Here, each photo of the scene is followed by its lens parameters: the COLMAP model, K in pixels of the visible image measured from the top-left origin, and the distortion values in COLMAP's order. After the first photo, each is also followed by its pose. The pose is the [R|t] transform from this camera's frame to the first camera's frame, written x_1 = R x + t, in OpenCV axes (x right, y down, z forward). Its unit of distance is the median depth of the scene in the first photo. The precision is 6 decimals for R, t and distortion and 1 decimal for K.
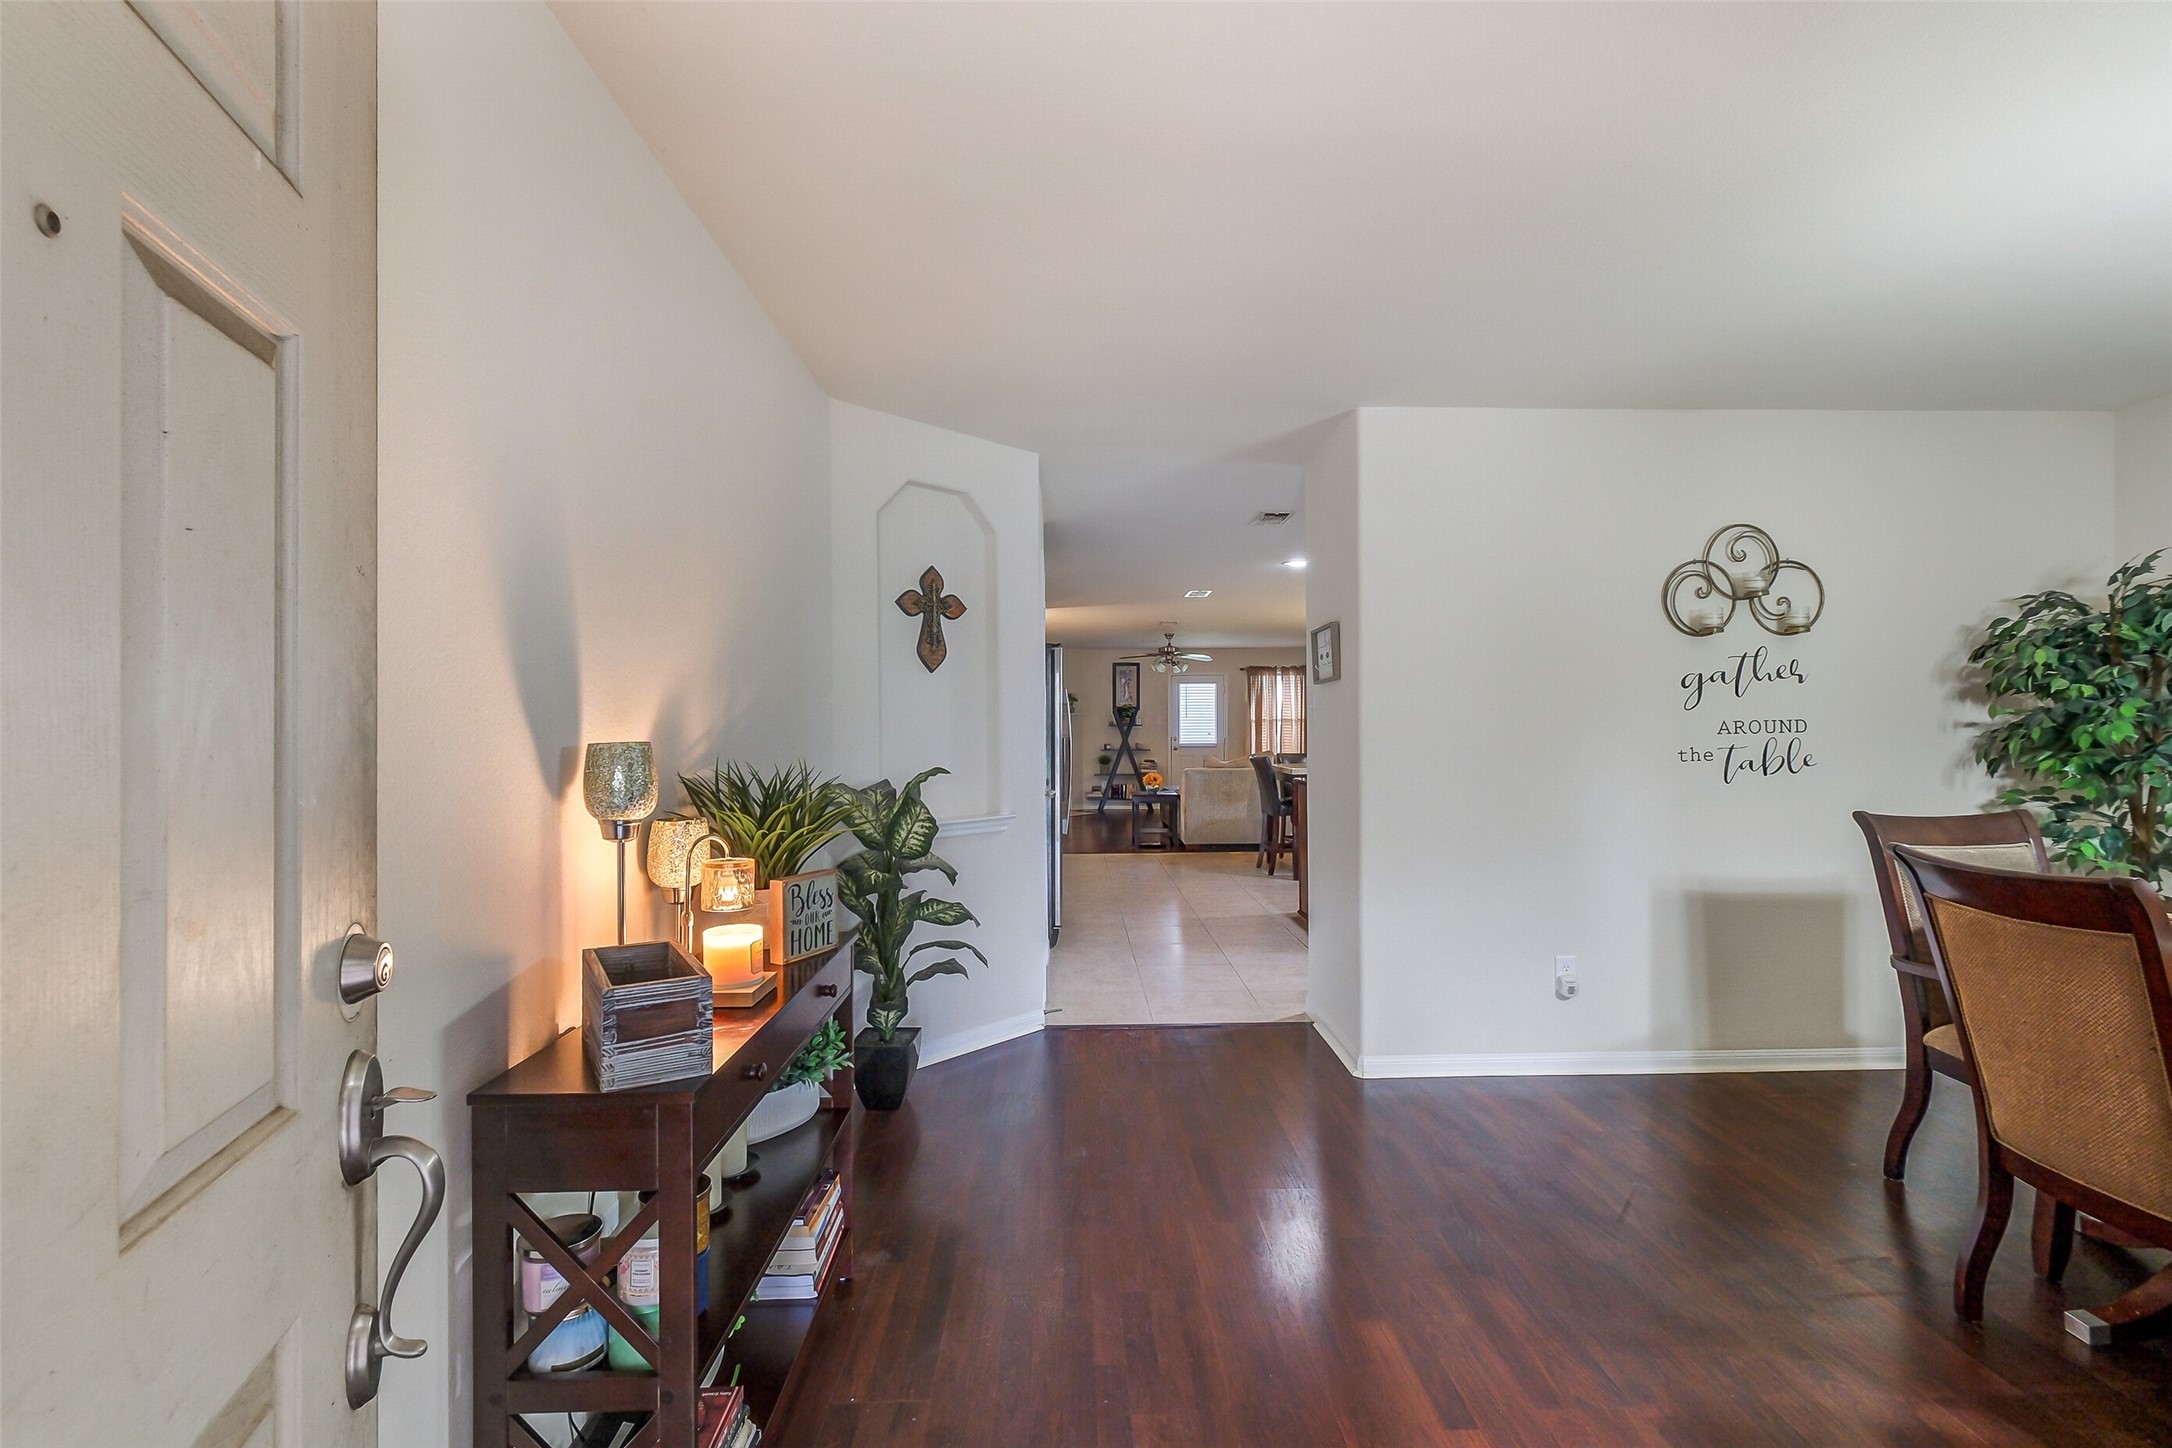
lens RADIAL K [[964.0, 0, 1091.8], [0, 964.0, 714.1], [0, 0, 1]] dist [-0.000559, -0.000205]
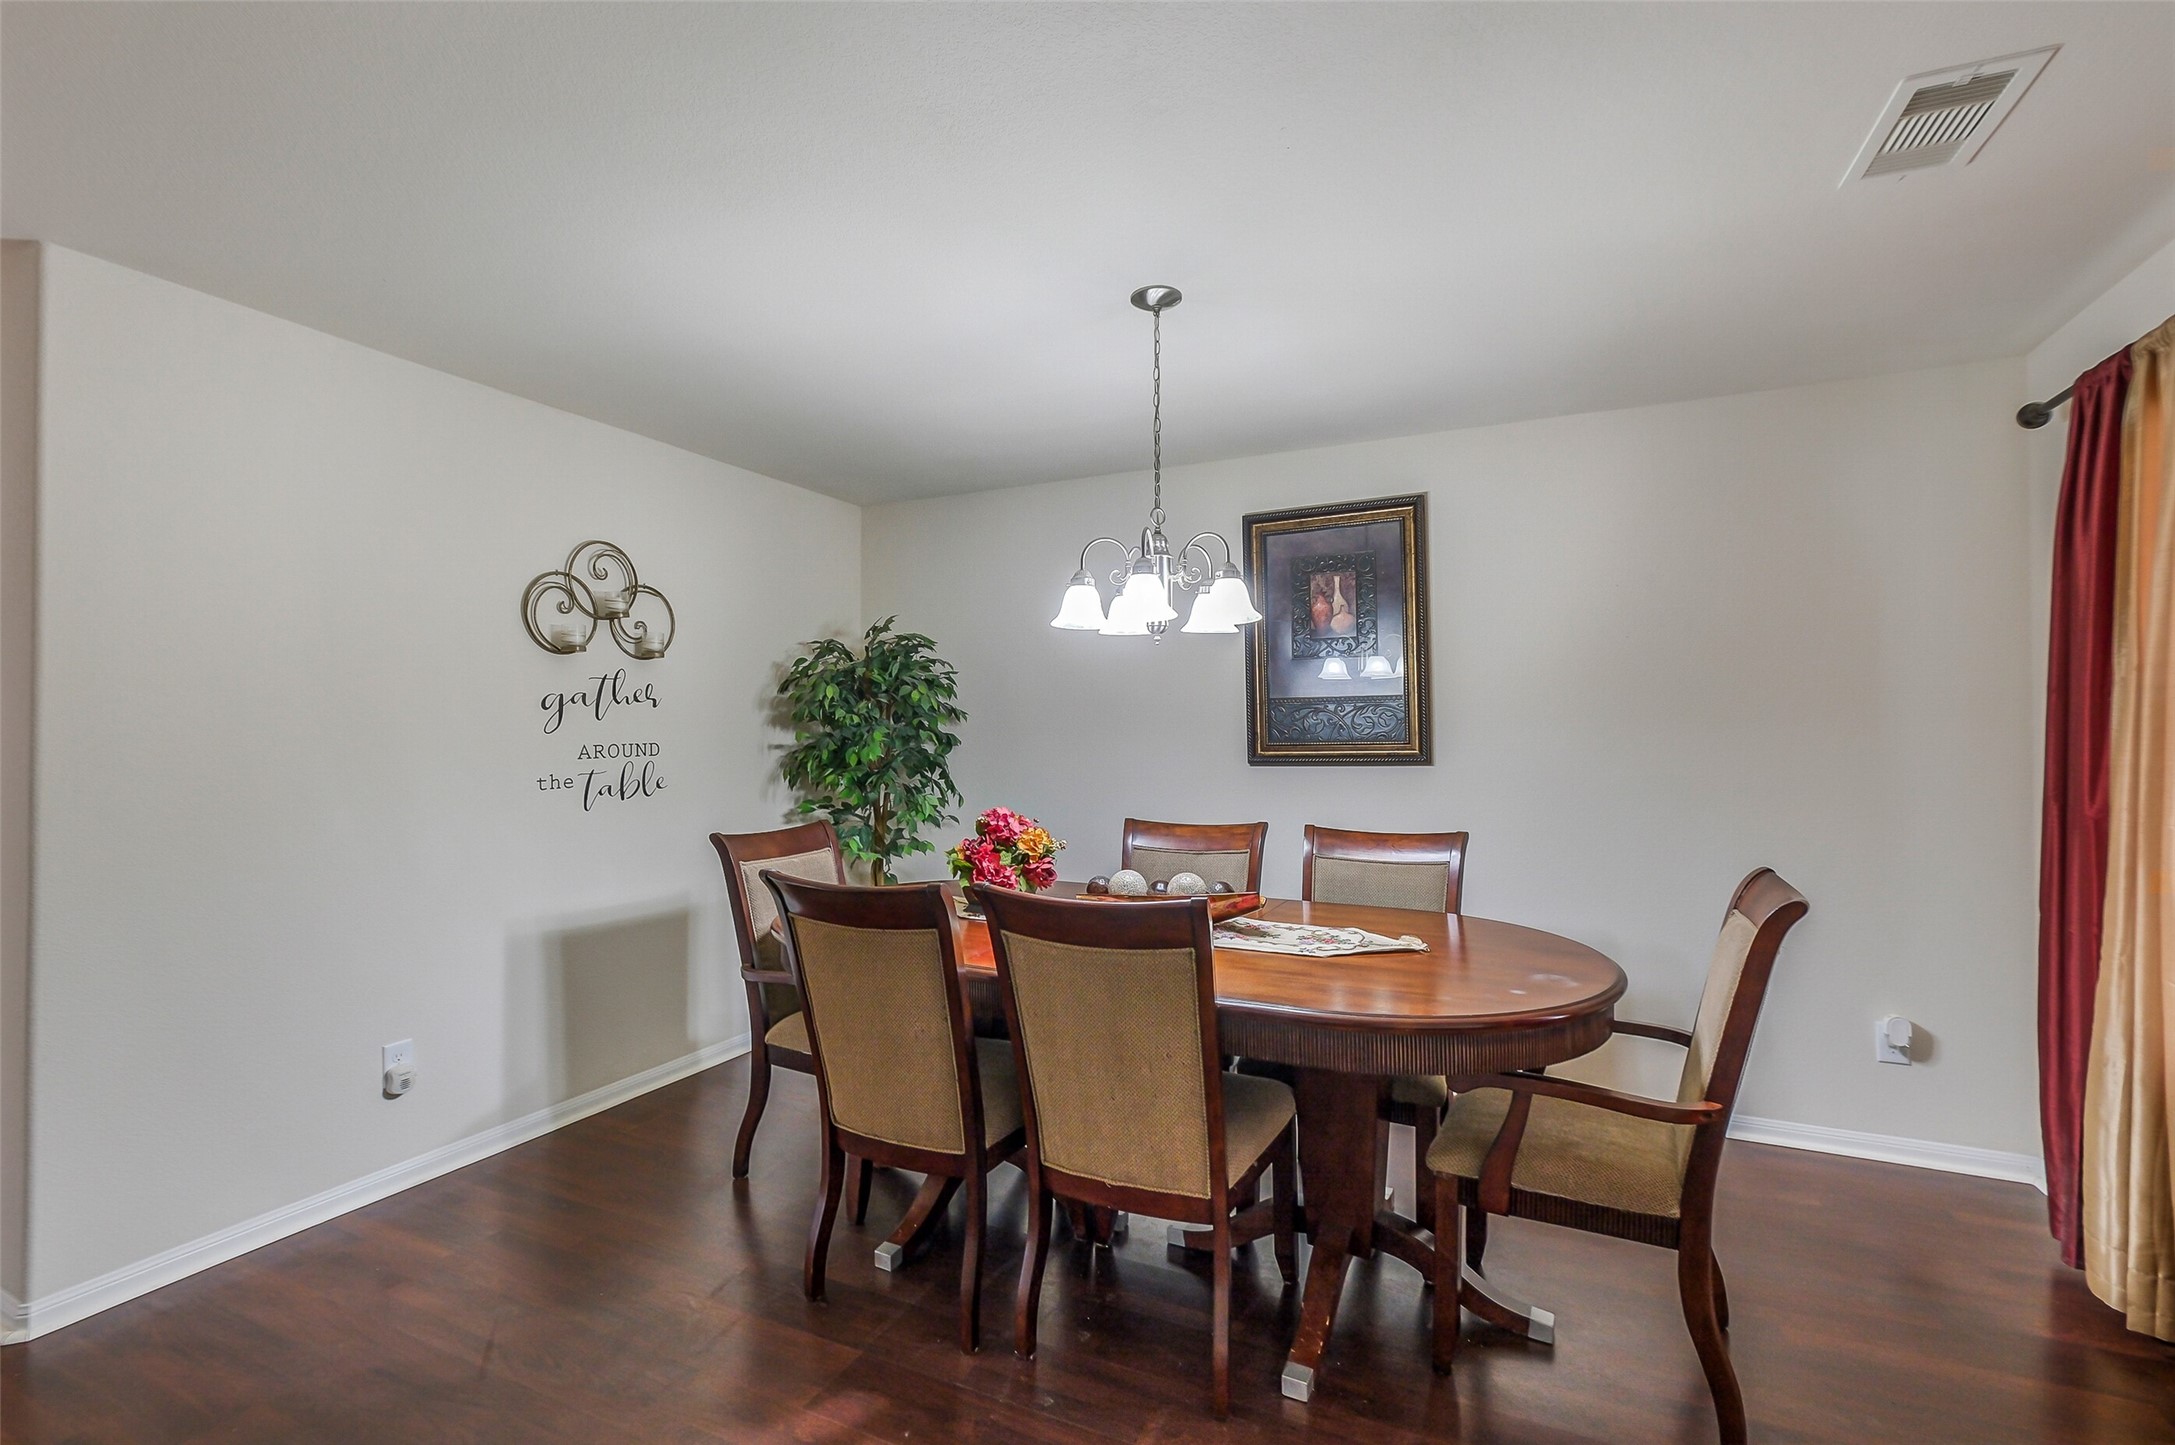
lens RADIAL K [[945.9, 0, 1079.1], [0, 945.9, 718.0], [0, 0, 1]] dist [-0.000770, -0.000287]
pose [[0.452061, 0.015067, 0.891860, 0.050201], [-0.007471, 0.999886, -0.013106, -0.011977], [-0.891956, -0.000738, 0.452122, 0.158486]]
